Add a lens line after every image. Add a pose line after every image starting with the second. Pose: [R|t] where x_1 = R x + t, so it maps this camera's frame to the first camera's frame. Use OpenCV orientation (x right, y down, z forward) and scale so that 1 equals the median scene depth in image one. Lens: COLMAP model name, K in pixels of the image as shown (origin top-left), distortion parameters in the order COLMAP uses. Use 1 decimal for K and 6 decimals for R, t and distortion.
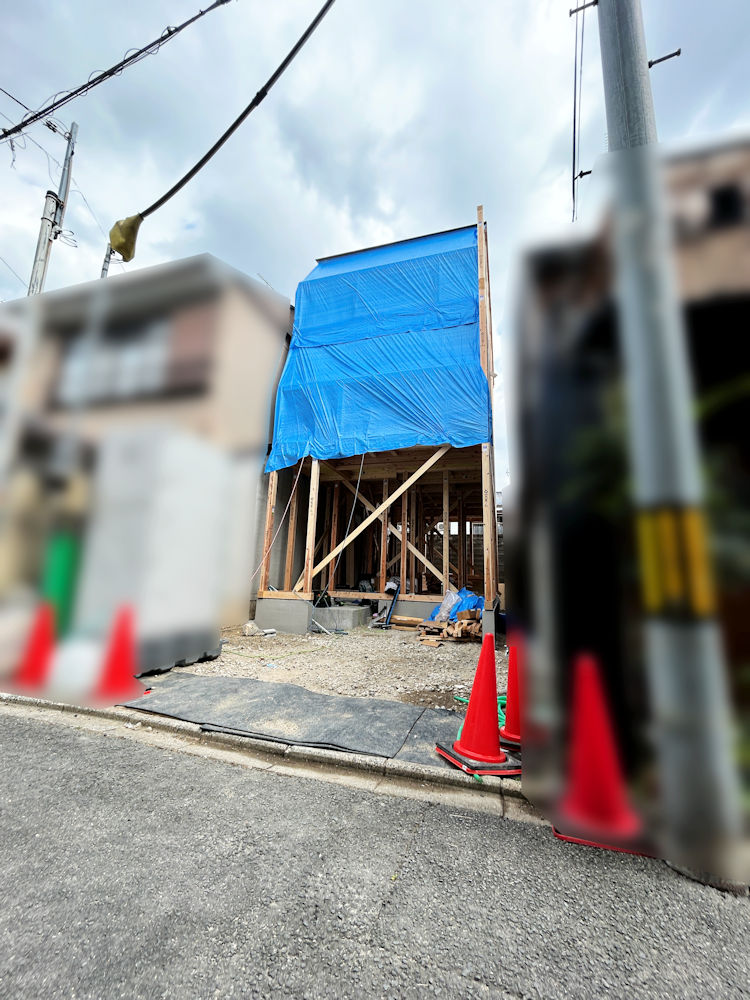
lens RADIAL K [[405.1, 0, 375.0], [0, 405.1, 500.0], [0, 0, 1]] dist [-0.001052, -0.000034]
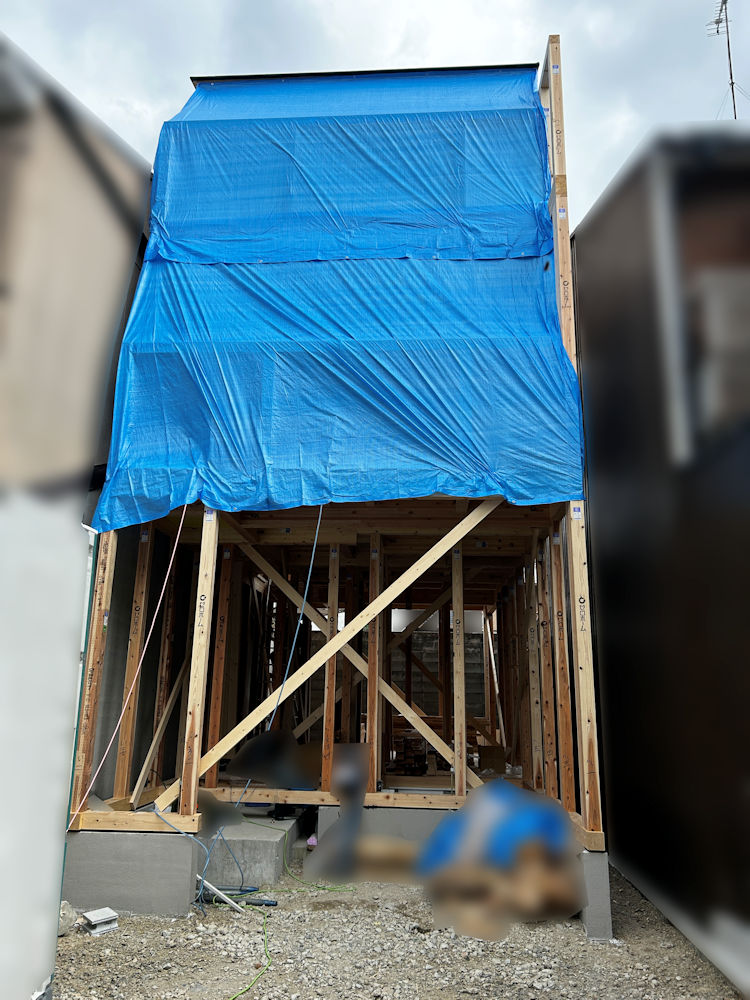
lens RADIAL K [[769.5, 0, 375.0], [0, 769.5, 500.0], [0, 0, 1]] dist [0.029796, -0.001664]
pose [[0.973348, 0.043602, 0.225148, -0.161135], [-0.032557, 0.998088, -0.052539, -0.070786], [-0.227009, 0.043809, 0.972907, 0.103052]]
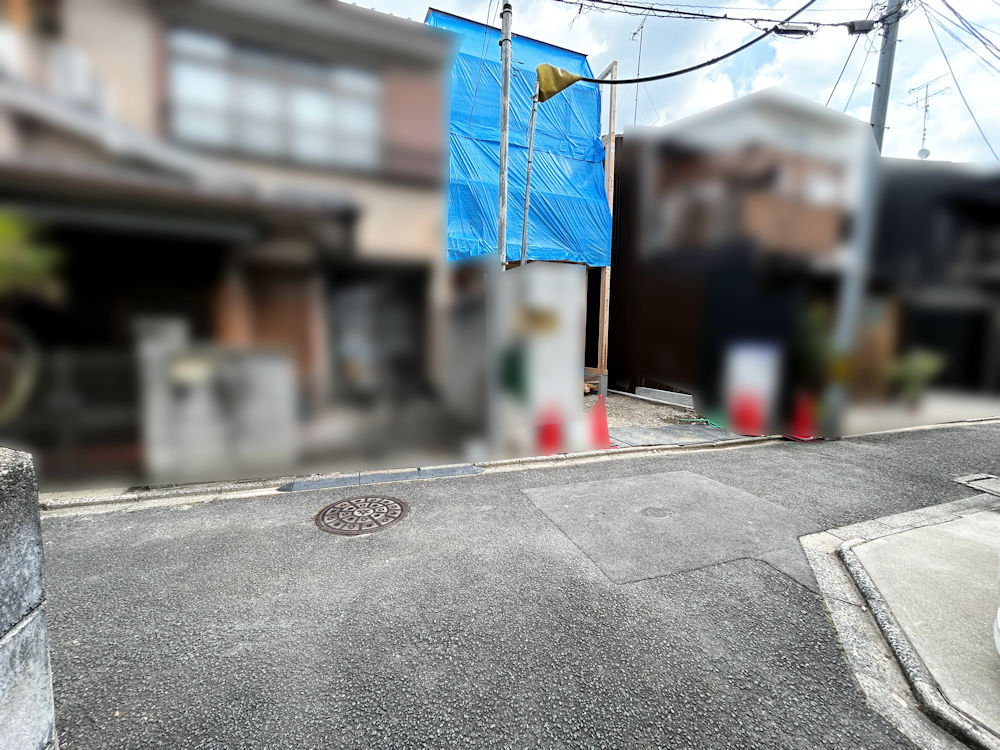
lens RADIAL K [[405.1, 0, 500.0], [0, 405.1, 375.0], [0, 0, 1]] dist [-0.001052, -0.000034]
pose [[0.788721, -0.077707, 0.609821, -0.837682], [-0.110026, 0.958118, 0.264393, -0.092036], [-0.604826, -0.275628, 0.747138, 0.017941]]
